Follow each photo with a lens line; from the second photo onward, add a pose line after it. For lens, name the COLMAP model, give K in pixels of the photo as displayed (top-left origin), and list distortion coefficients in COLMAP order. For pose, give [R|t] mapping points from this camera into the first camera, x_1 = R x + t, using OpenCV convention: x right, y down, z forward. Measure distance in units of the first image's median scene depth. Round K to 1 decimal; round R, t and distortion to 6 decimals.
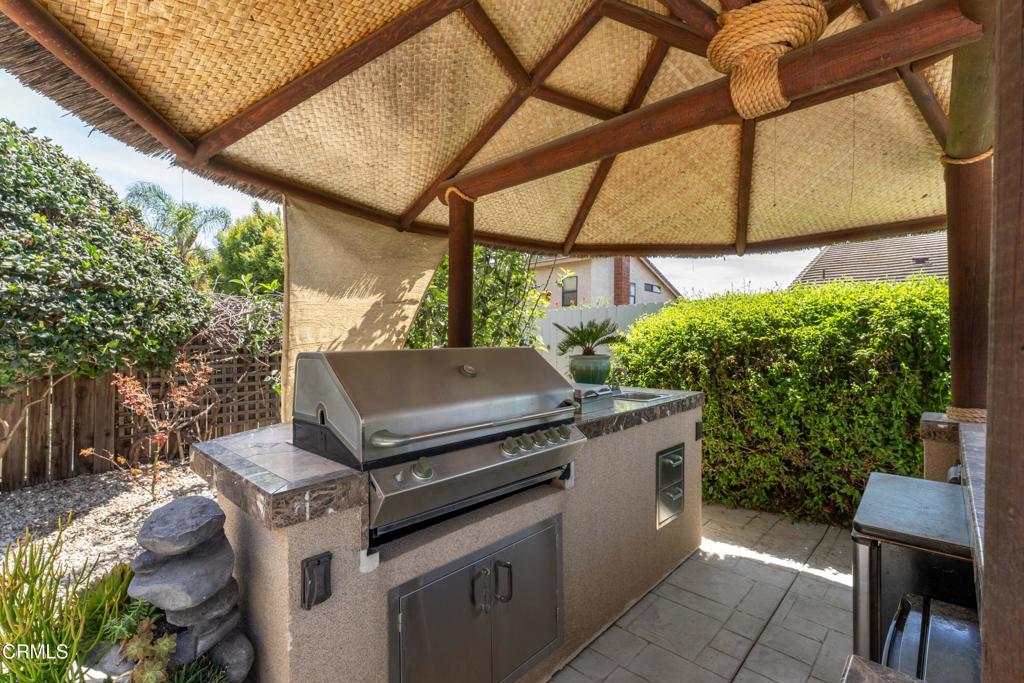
lens RADIAL K [[455.0, 0, 518.8], [0, 455.0, 342.9], [0, 0, 1]] dist [0.001167, 0.000307]
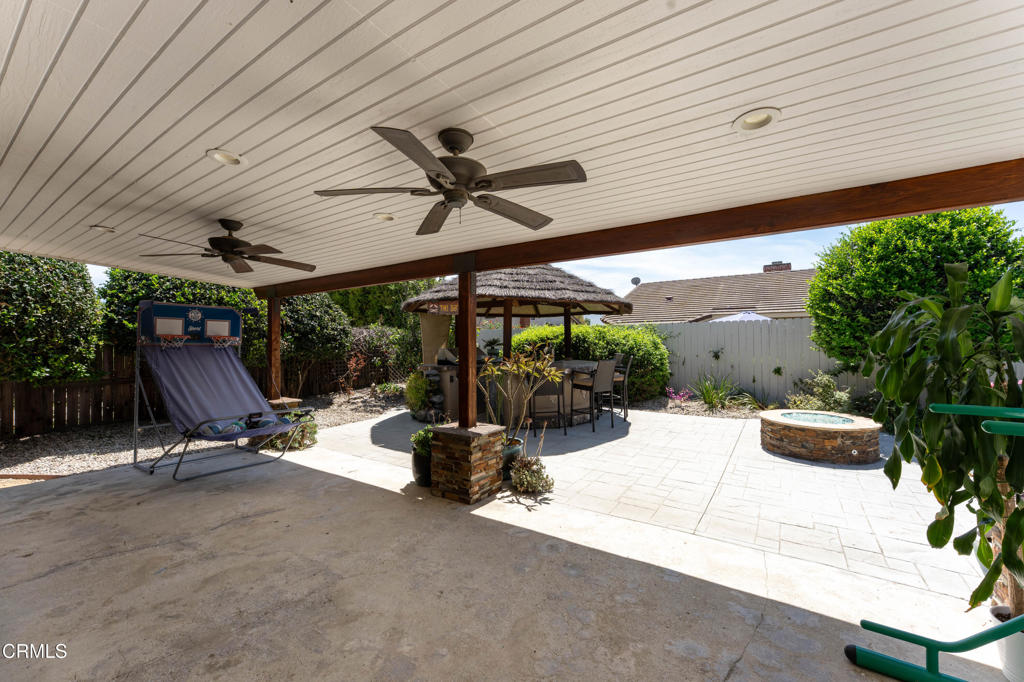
lens RADIAL K [[410.7, 0, 503.9], [0, 410.7, 346.1], [0, 0, 1]] dist [-0.001629, 0.000582]
pose [[0.990416, -0.014244, 0.137379, -0.178932], [0.012755, 0.999850, 0.011713, -0.028930], [-0.137526, -0.009849, 0.990449, -2.011184]]
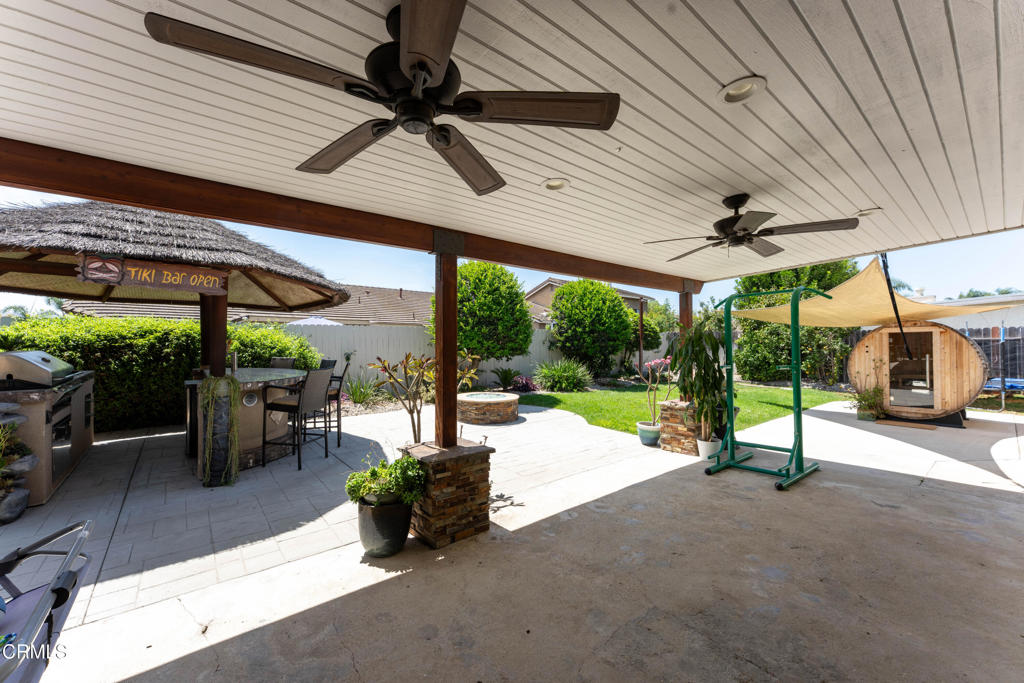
lens RADIAL K [[410.7, 0, 507.3], [0, 410.7, 340.3], [0, 0, 1]] dist [-0.001629, 0.000582]
pose [[0.144471, 0.004037, 0.989501, -1.092550], [-0.003162, 0.999988, -0.003618, -0.028095], [-0.989504, -0.002606, 0.144482, -1.062501]]
